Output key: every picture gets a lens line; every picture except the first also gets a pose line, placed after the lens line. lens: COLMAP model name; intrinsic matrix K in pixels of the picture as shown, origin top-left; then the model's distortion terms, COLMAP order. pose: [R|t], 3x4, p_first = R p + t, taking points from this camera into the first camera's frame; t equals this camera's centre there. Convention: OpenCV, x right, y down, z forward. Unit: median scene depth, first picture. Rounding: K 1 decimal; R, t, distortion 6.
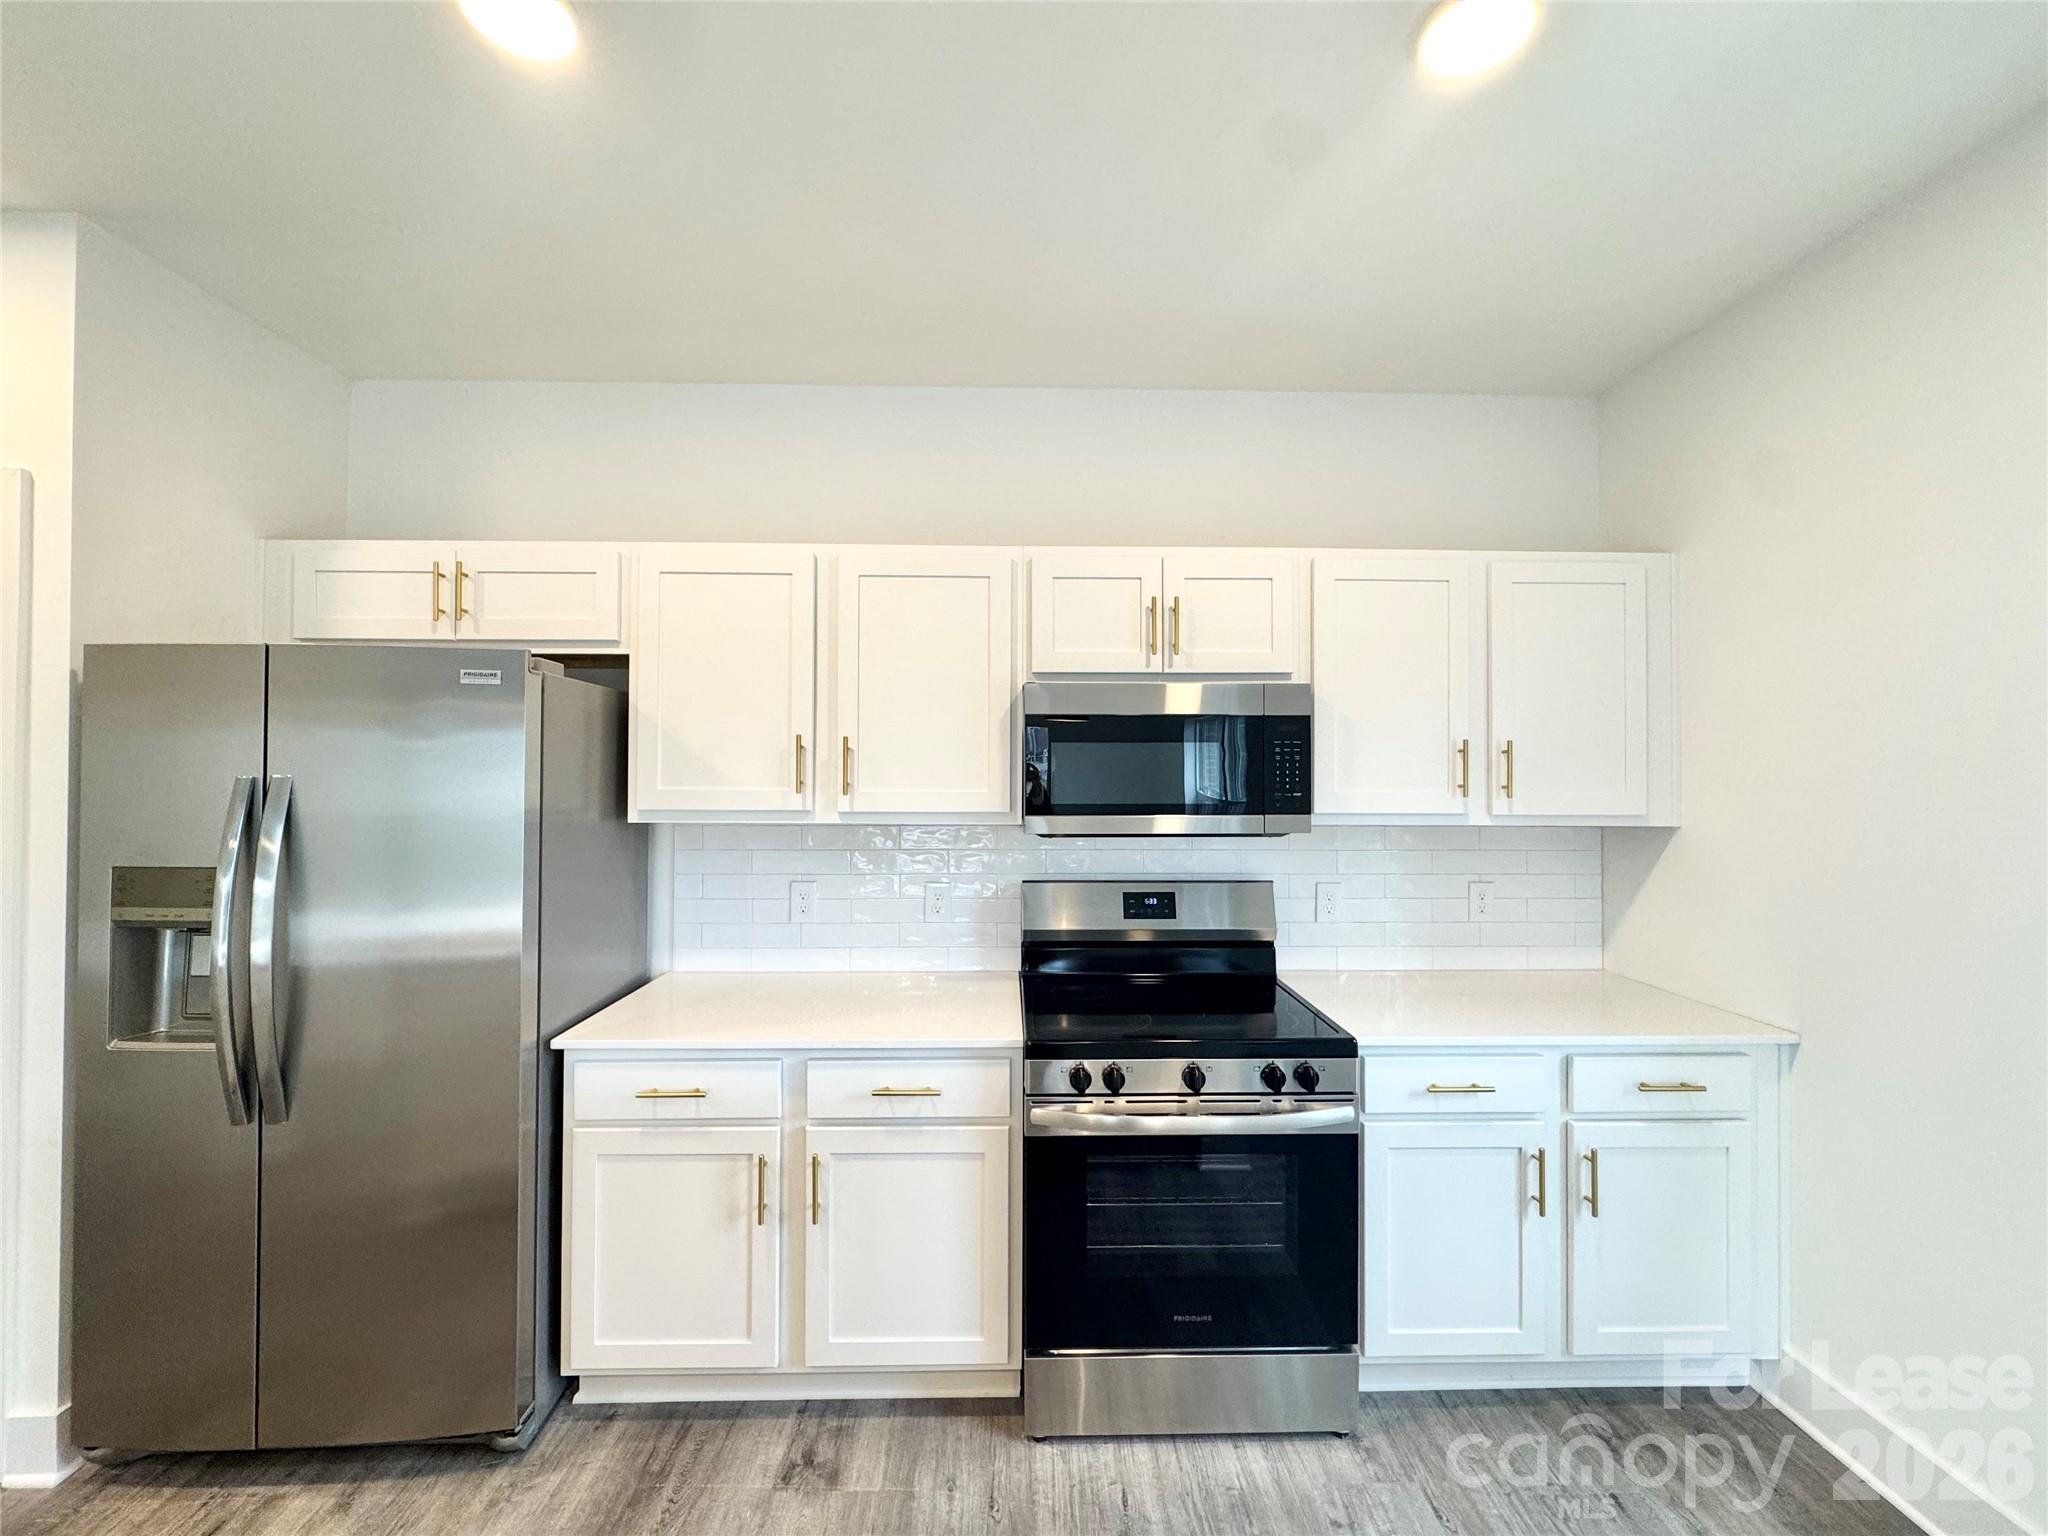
lens RADIAL K [[815.9, 0, 1024.0], [0, 815.9, 768.0], [0, 0, 1]] dist [-0.001661, -0.000349]
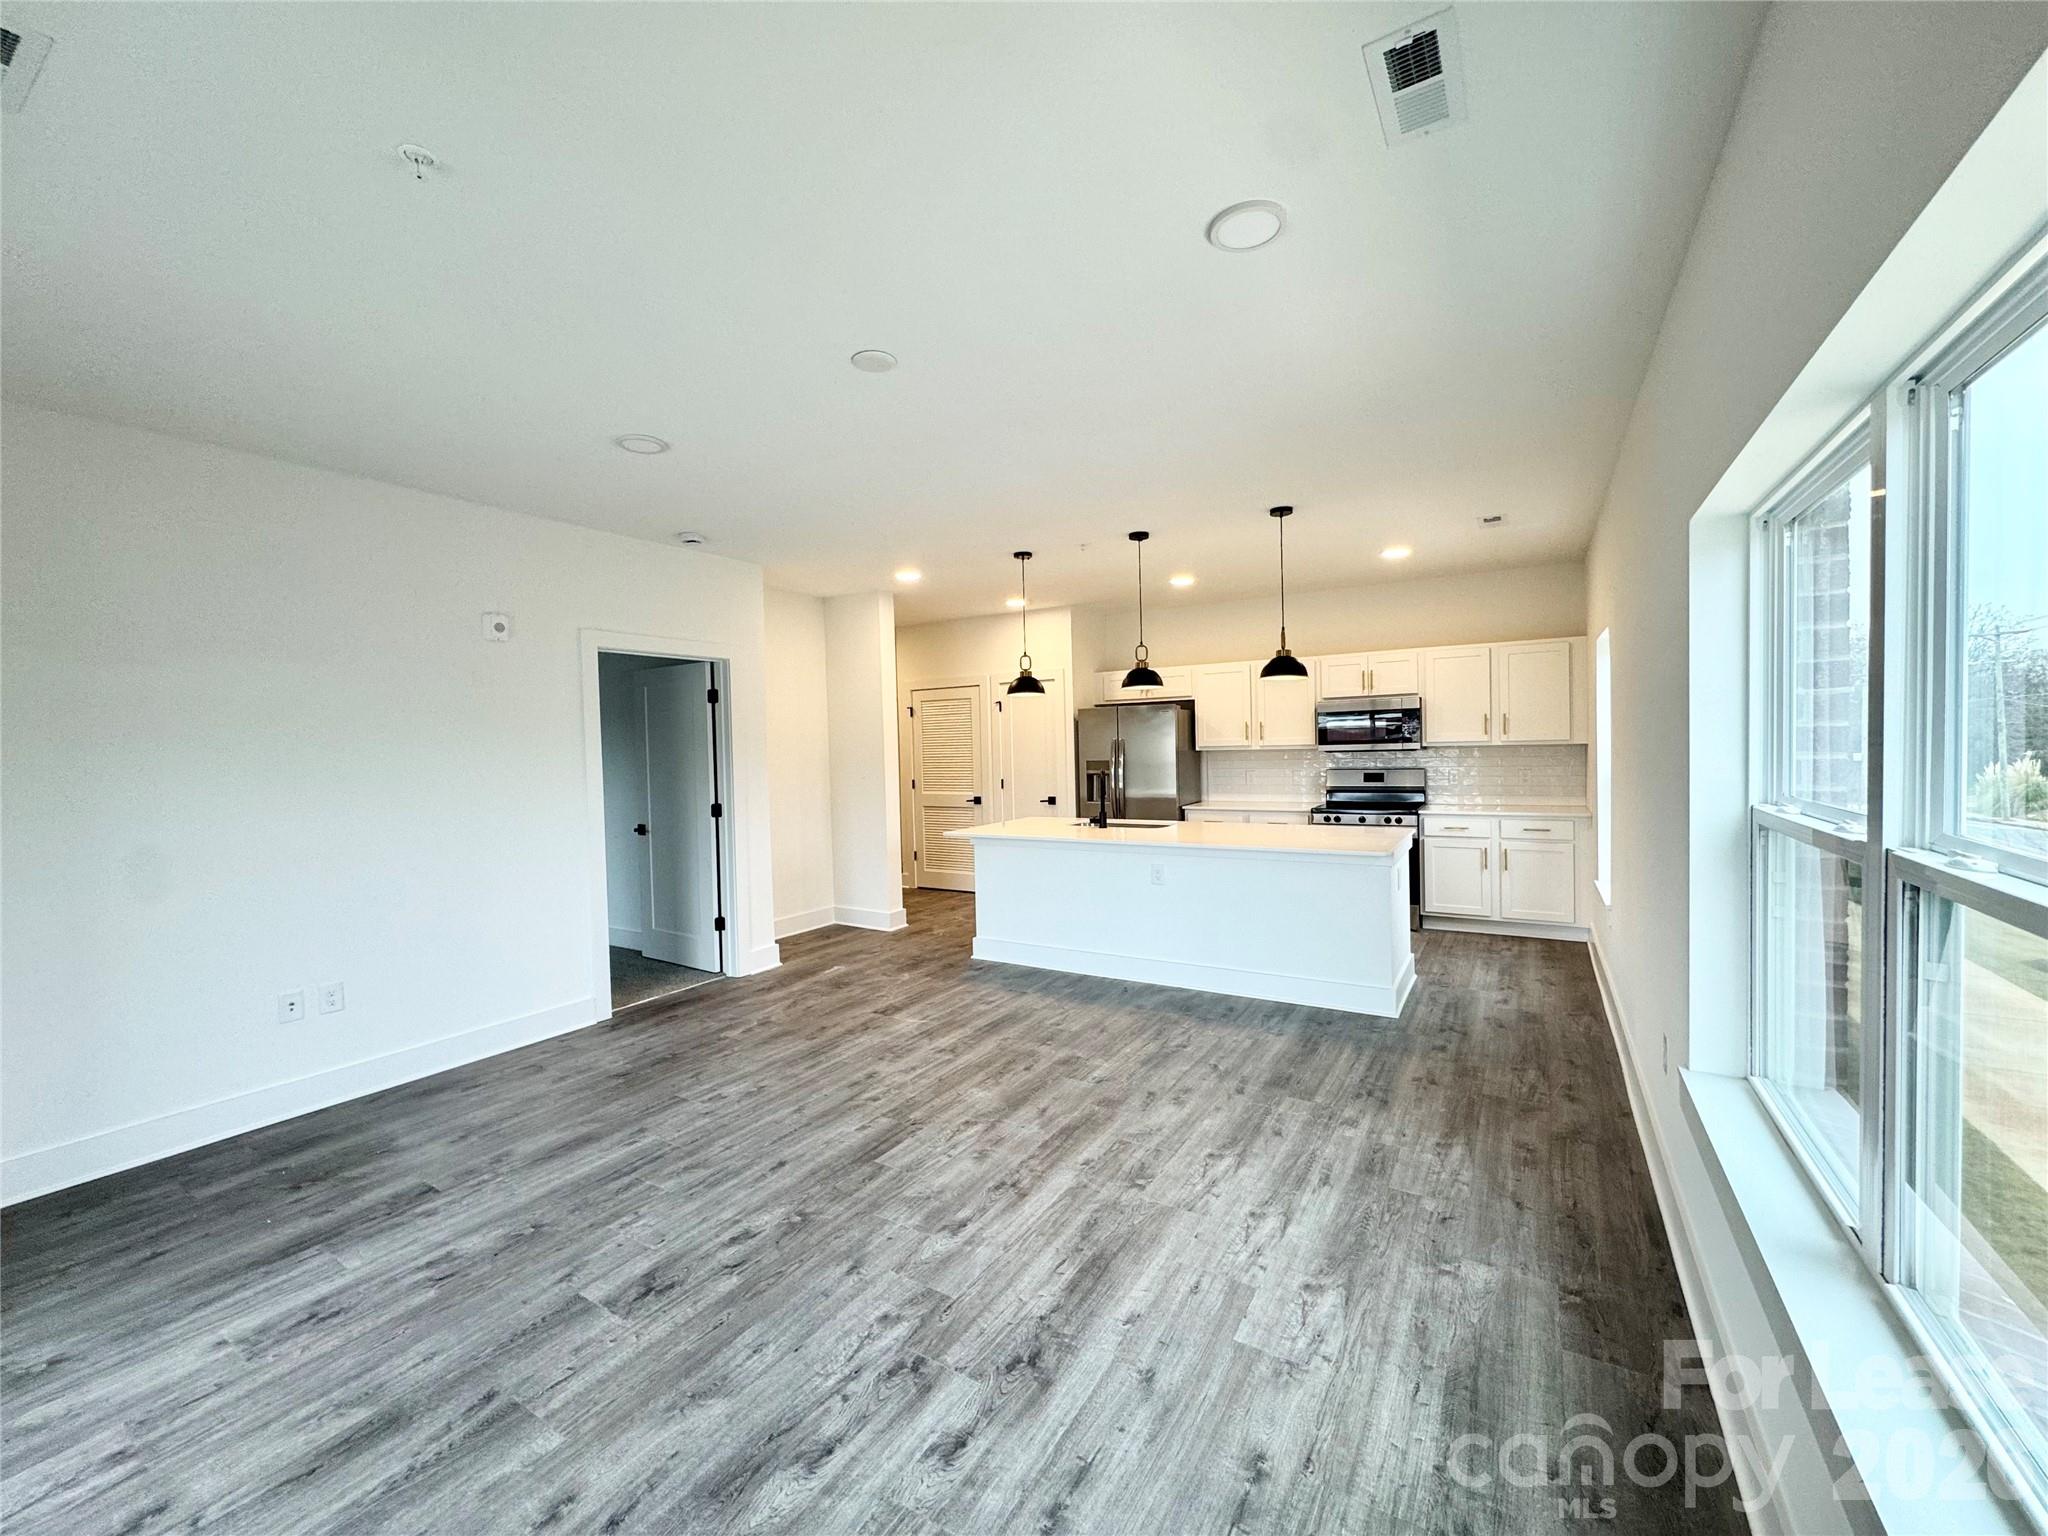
lens RADIAL K [[815.9, 0, 1024.0], [0, 815.9, 768.0], [0, 0, 1]] dist [-0.001661, -0.000349]
pose [[0.840540, -0.010017, -0.541656, 0.723346], [0.032874, 0.998930, 0.032541, 0.007373], [0.540751, -0.045158, 0.839970, -2.173644]]
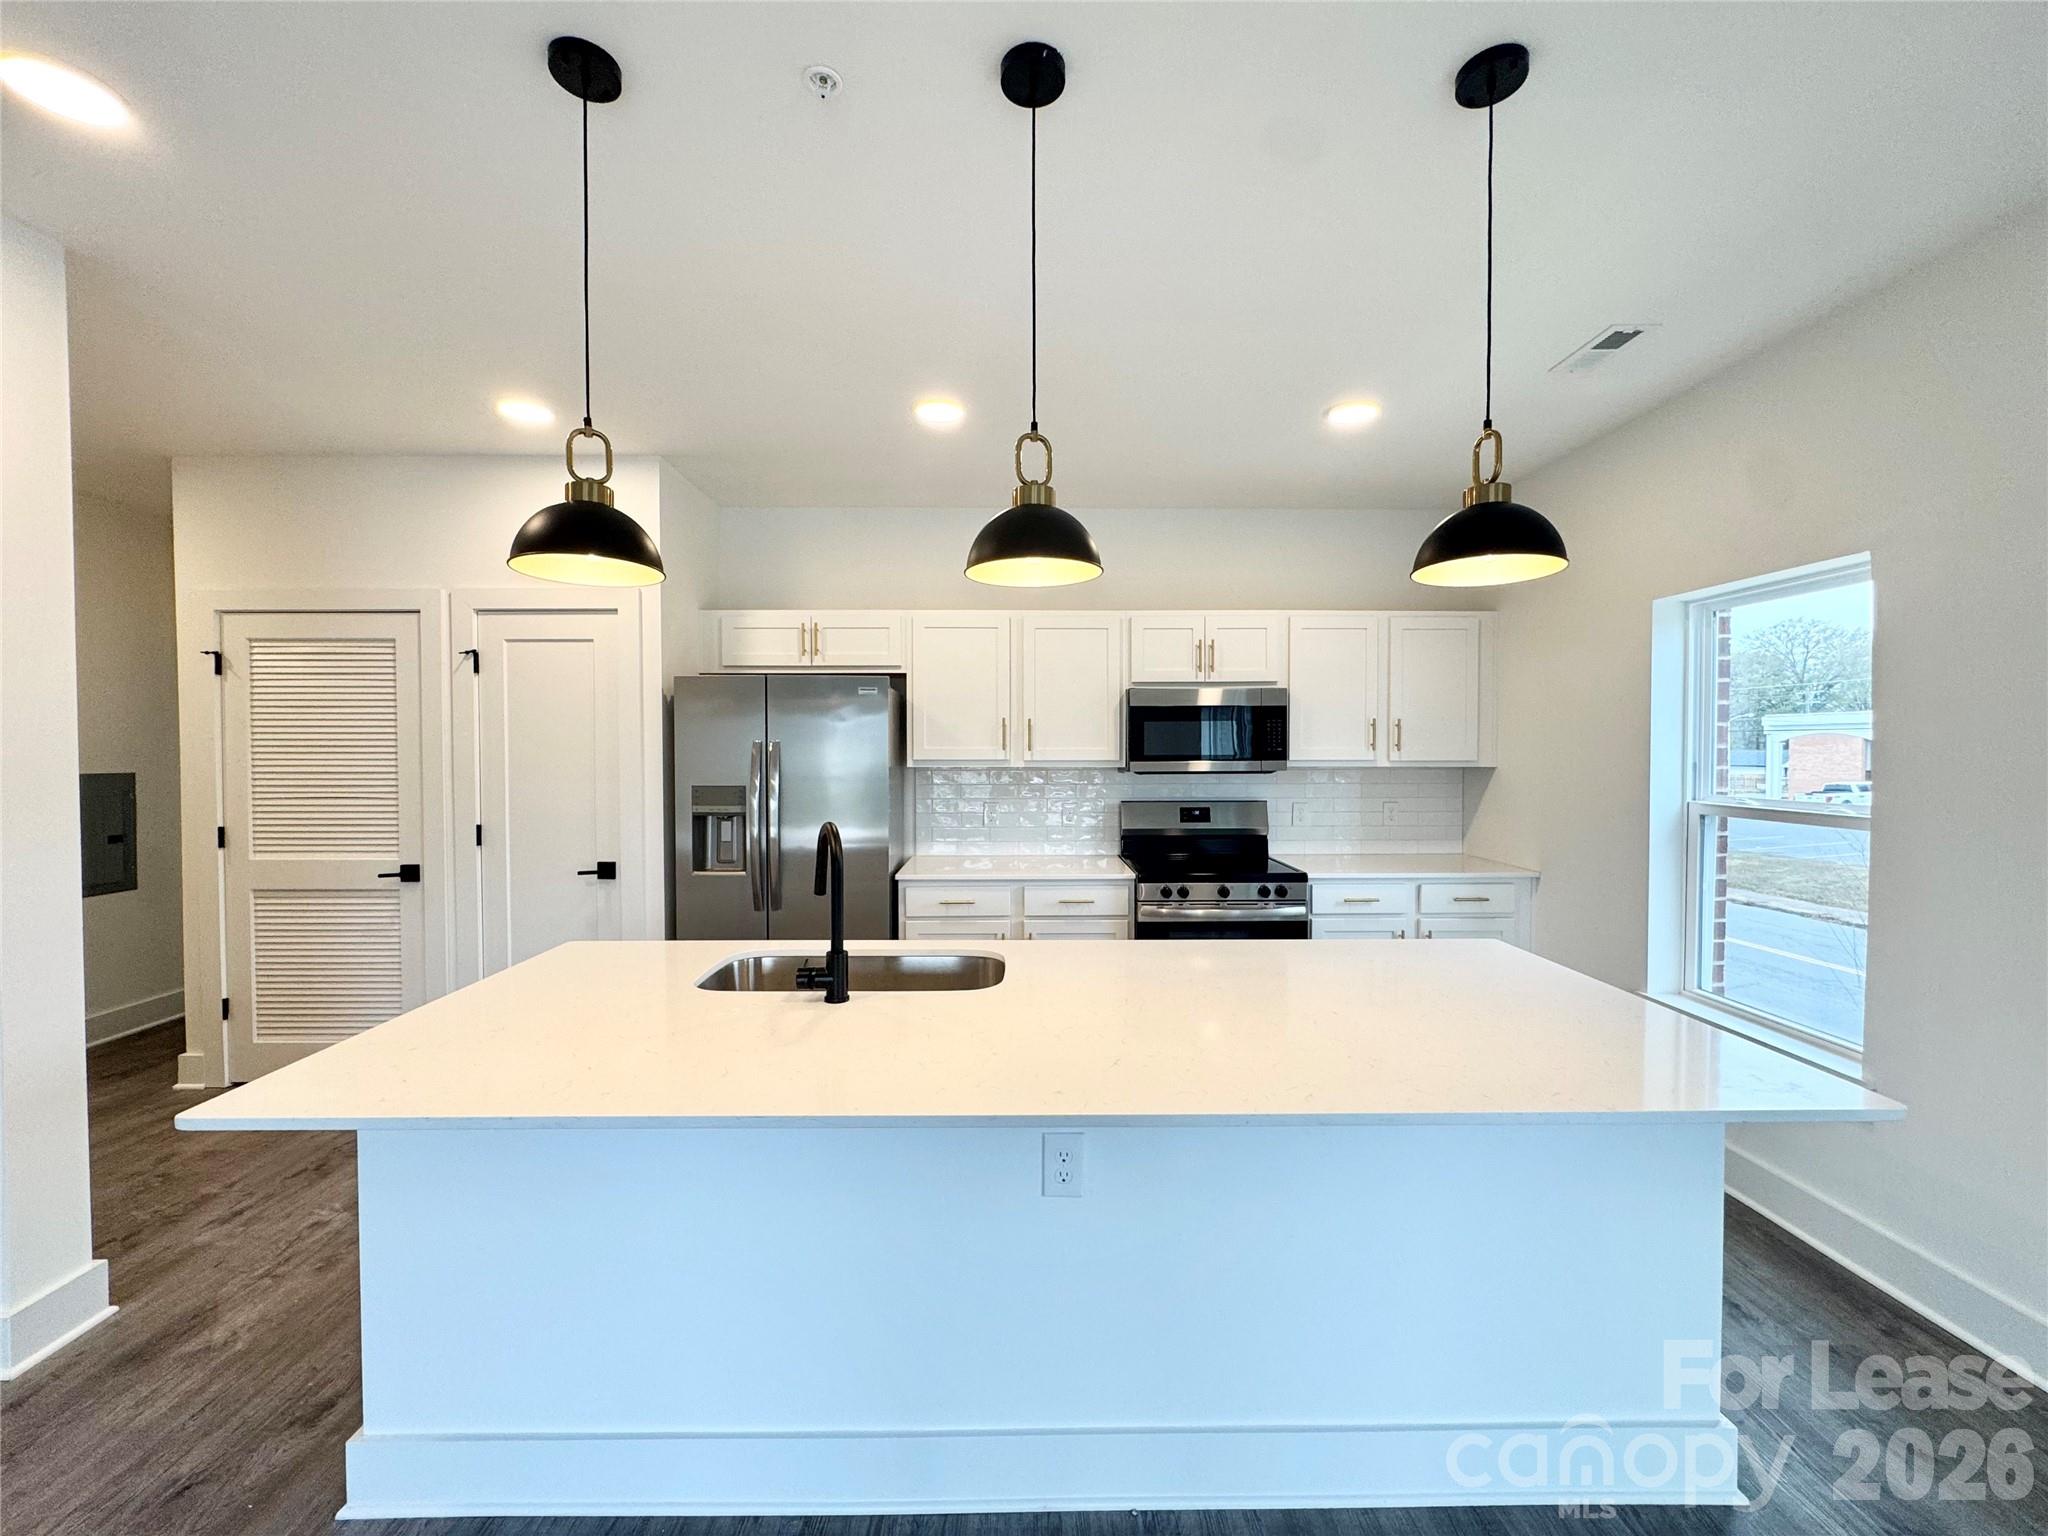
lens RADIAL K [[815.9, 0, 1024.0], [0, 815.9, 768.0], [0, 0, 1]] dist [-0.001661, -0.000349]
pose [[0.999946, -0.004625, -0.009314, -0.212300], [0.004921, 0.999476, 0.031995, 0.012858], [0.009161, -0.032039, 0.999445, -0.804595]]
